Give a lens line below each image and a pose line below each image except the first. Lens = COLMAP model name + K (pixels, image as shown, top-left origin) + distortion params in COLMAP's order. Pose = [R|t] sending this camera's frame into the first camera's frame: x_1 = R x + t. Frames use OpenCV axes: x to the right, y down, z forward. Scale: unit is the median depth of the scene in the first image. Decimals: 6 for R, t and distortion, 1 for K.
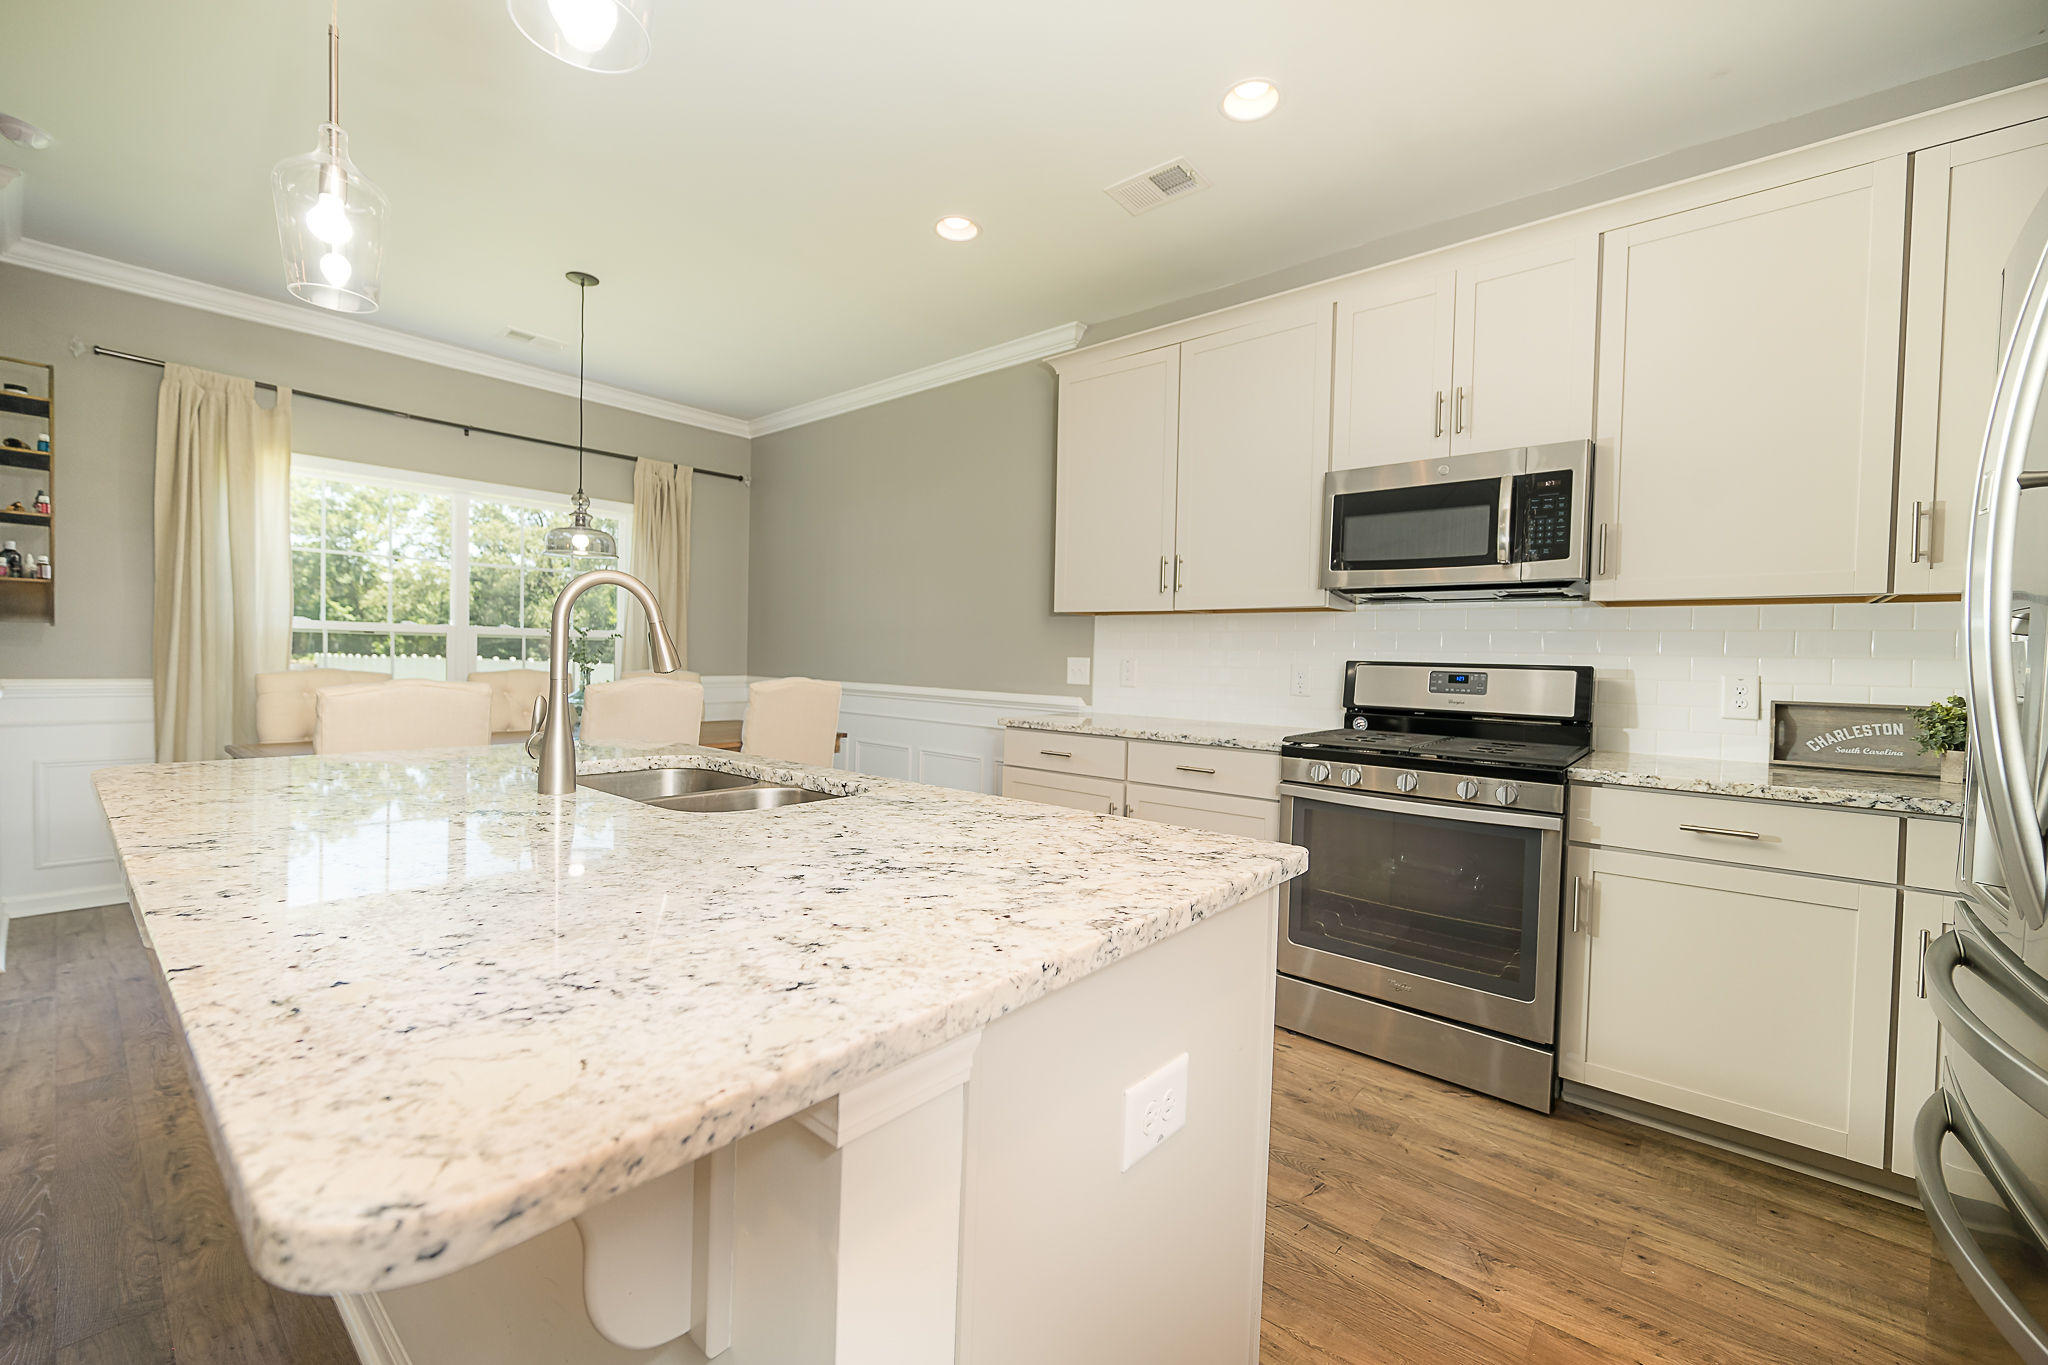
lens RADIAL K [[794.8, 0, 1019.7], [0, 794.8, 675.4], [0, 0, 1]] dist [-0.016859, -0.000018]
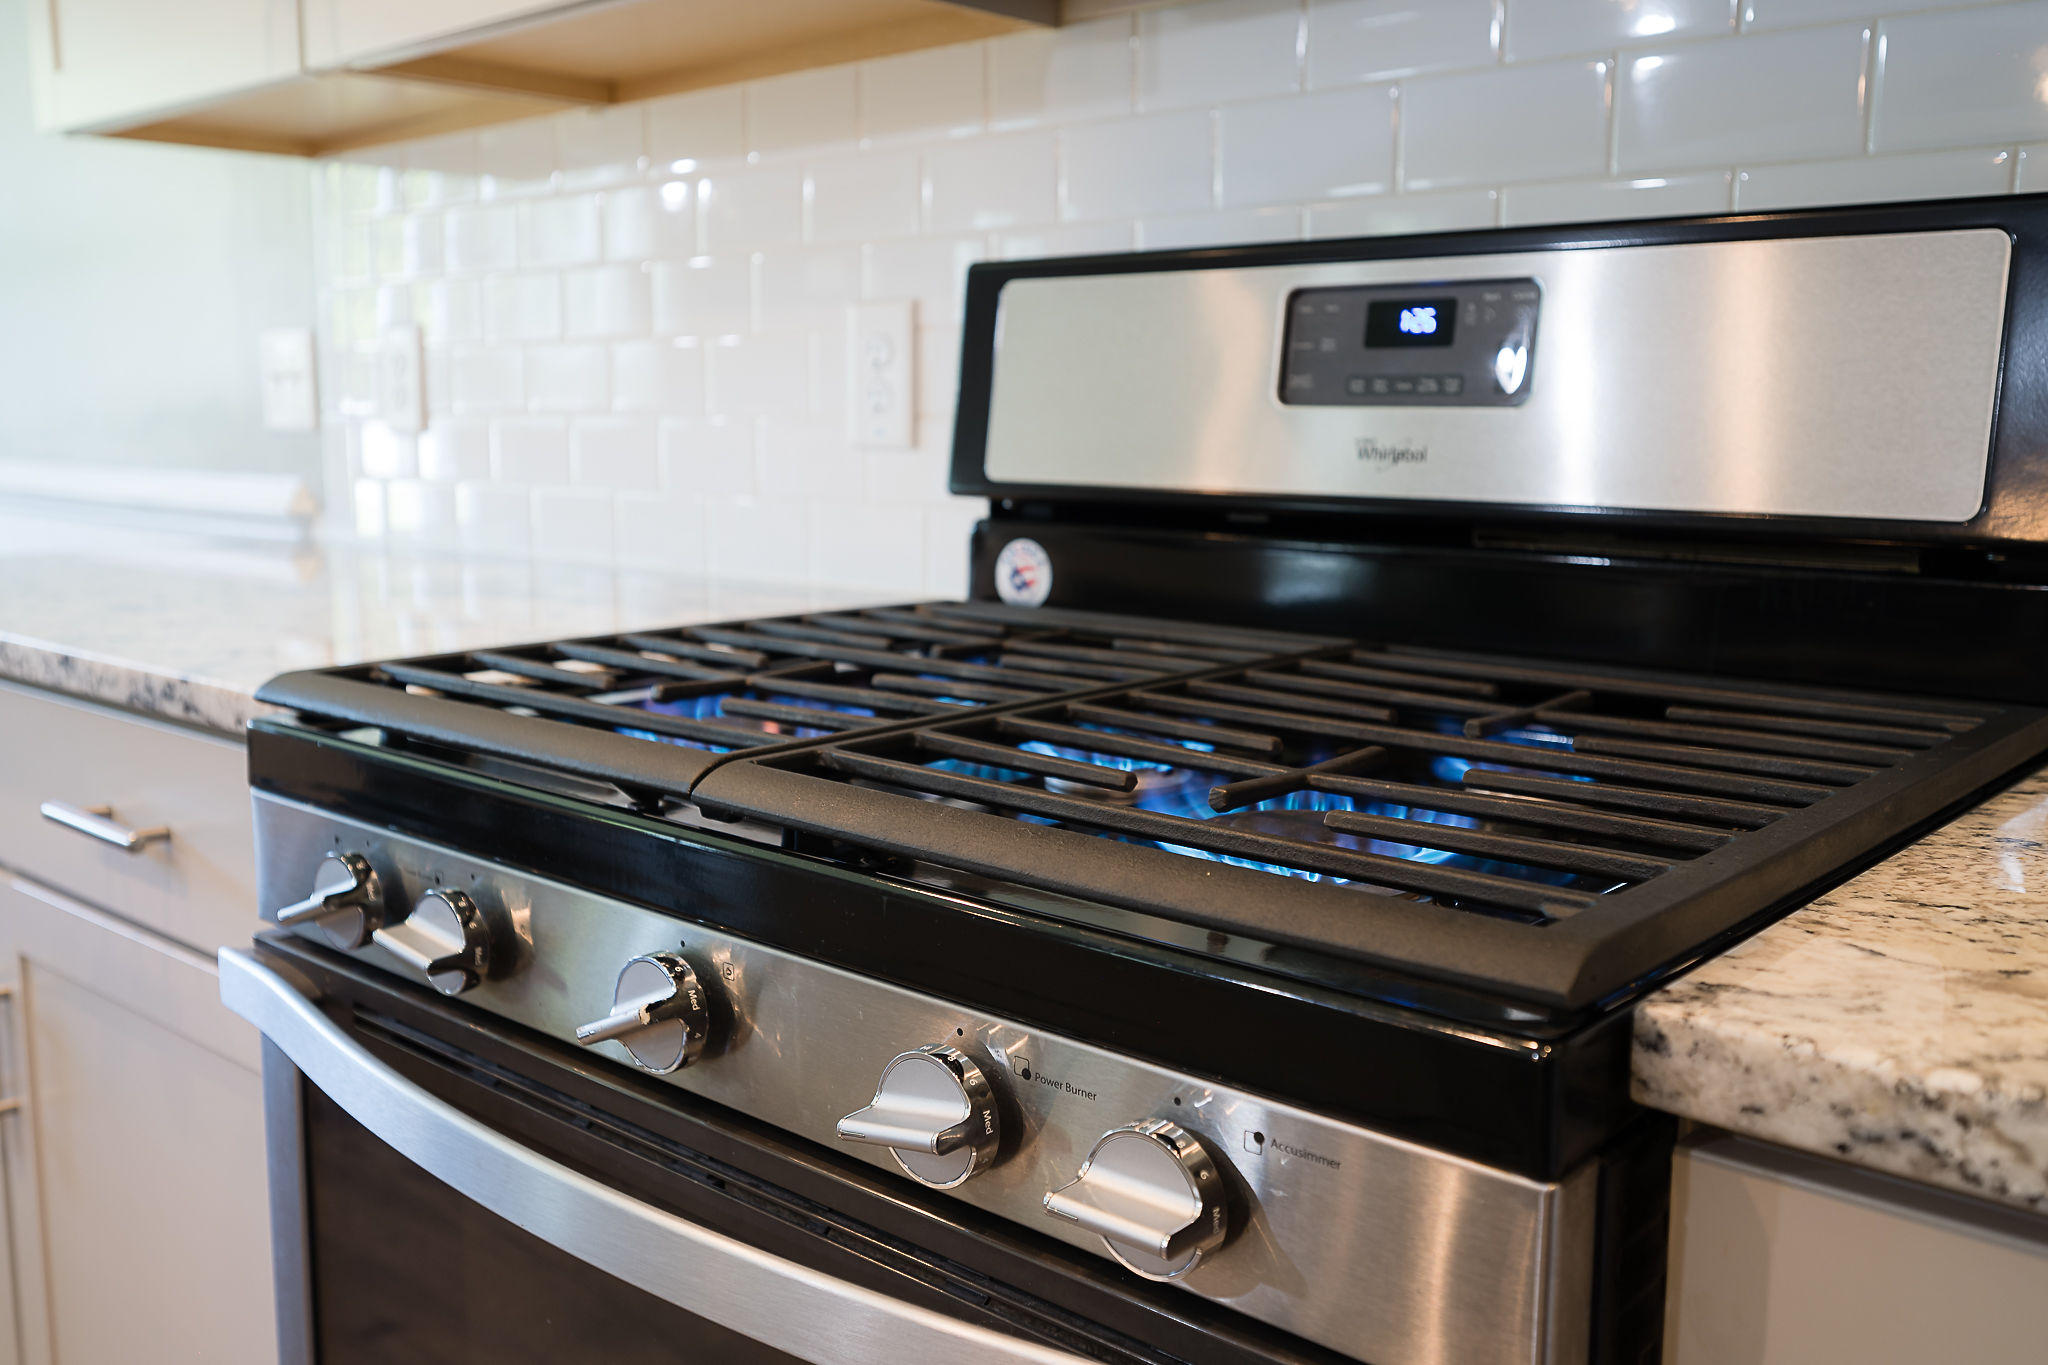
lens RADIAL K [[1792.4, 0, 1024.0], [0, 1792.4, 682.5], [0, 0, 1]] dist [-0.002575, -0.001027]
pose [[0.999102, -0.016799, -0.038887, 0.437415], [0.021997, 0.990279, 0.137342, 0.024767], [0.036202, -0.138074, 0.989760, 0.524329]]
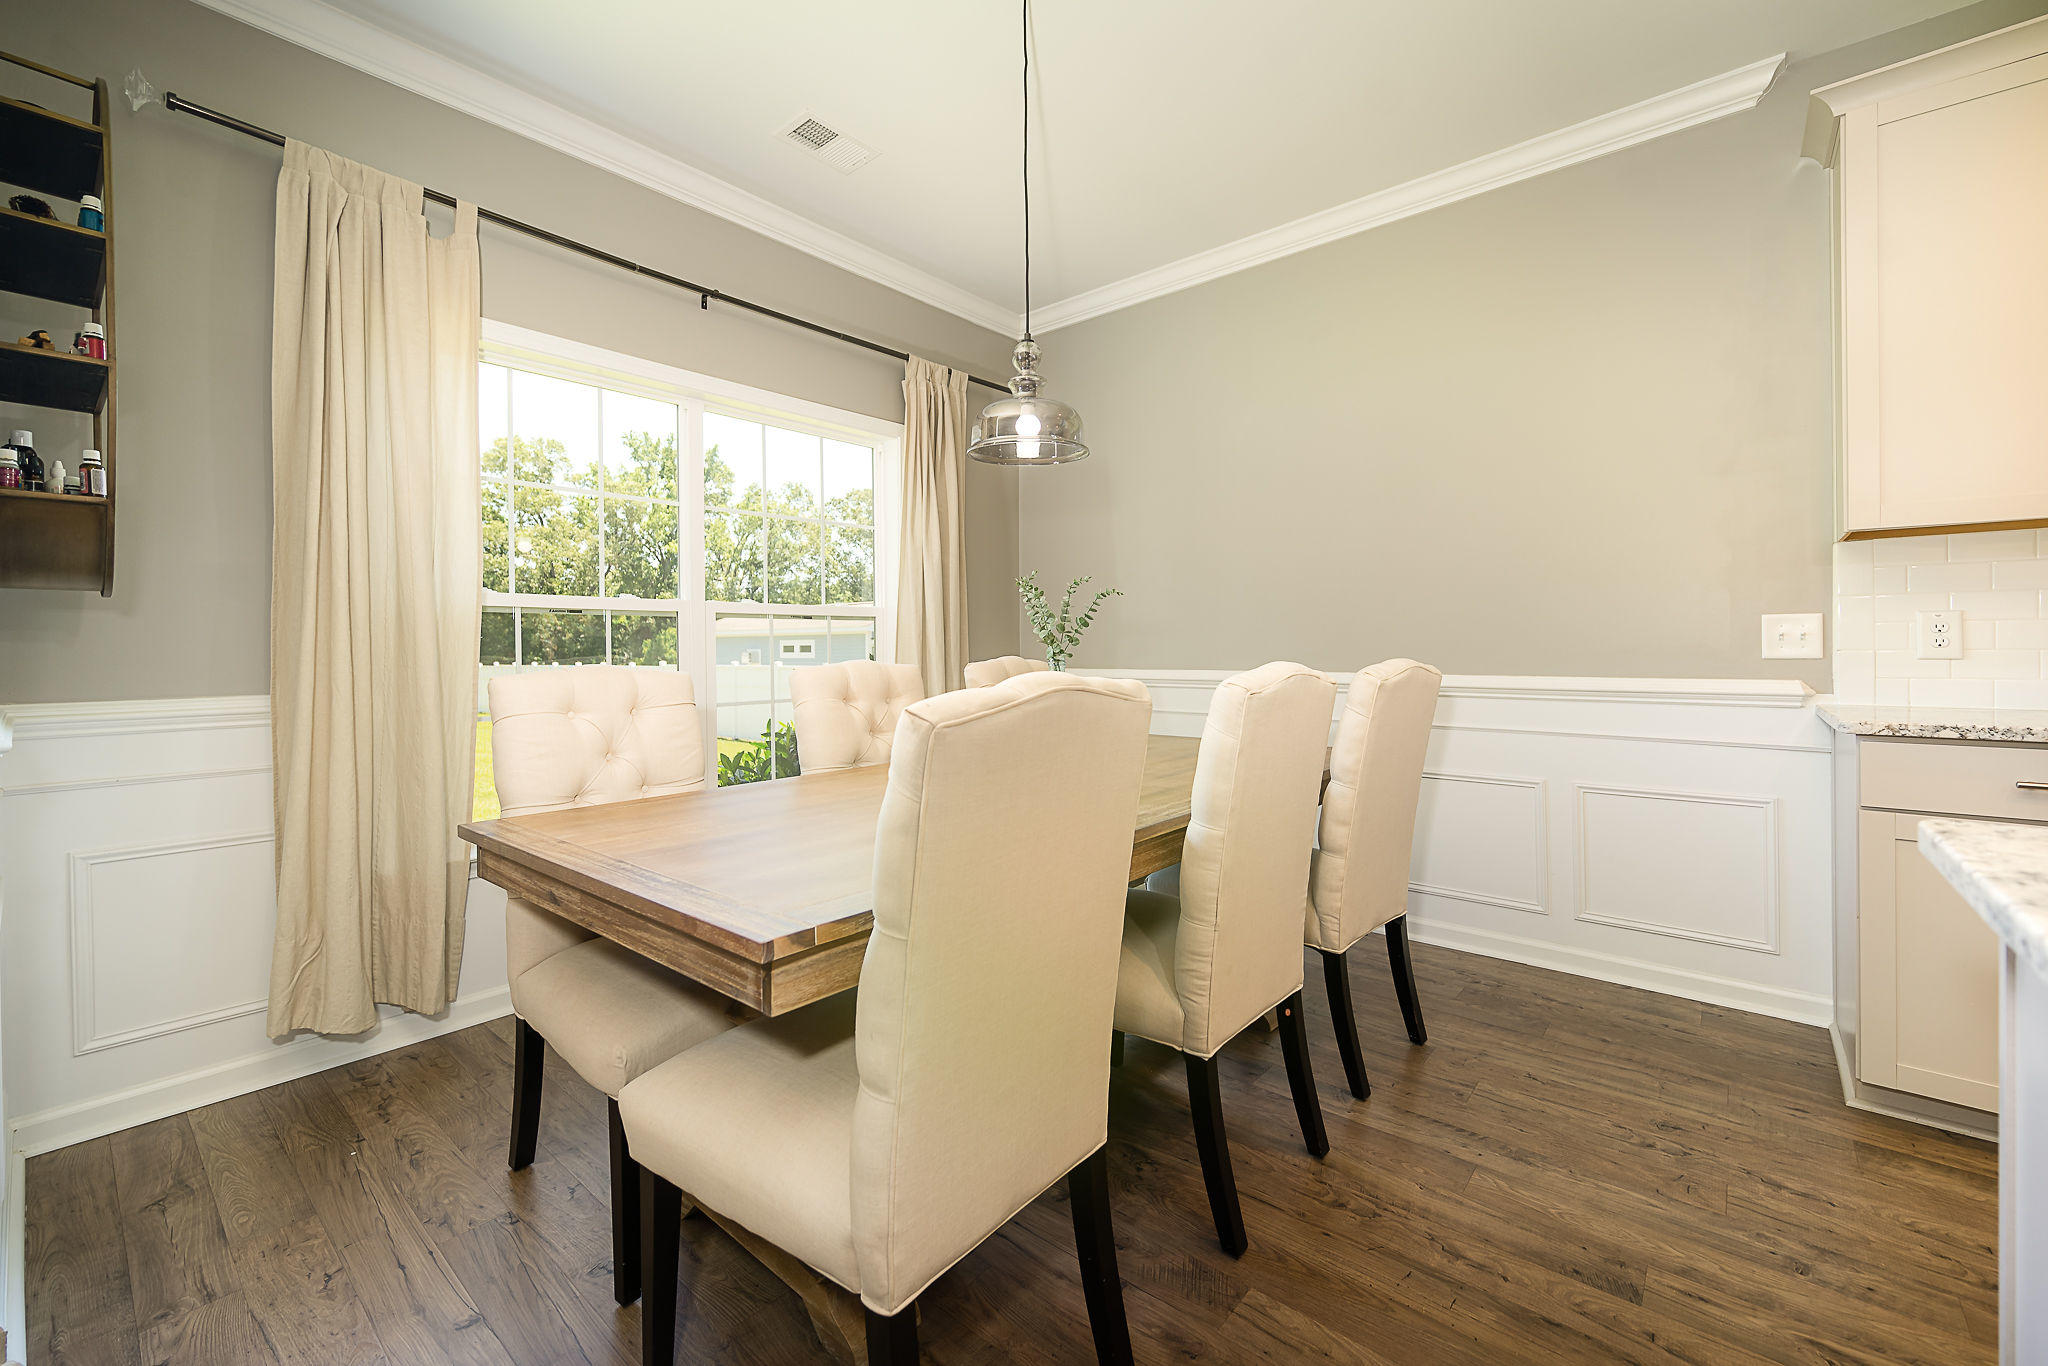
lens RADIAL K [[842.2, 0, 1025.5], [0, 842.2, 650.8], [0, 0, 1]] dist [-0.007745, 0.000865]
pose [[0.999232, -0.030017, -0.025189, -0.637224], [0.029509, 0.999358, -0.020322, 0.001977], [0.025783, 0.019563, 0.999476, 0.469880]]
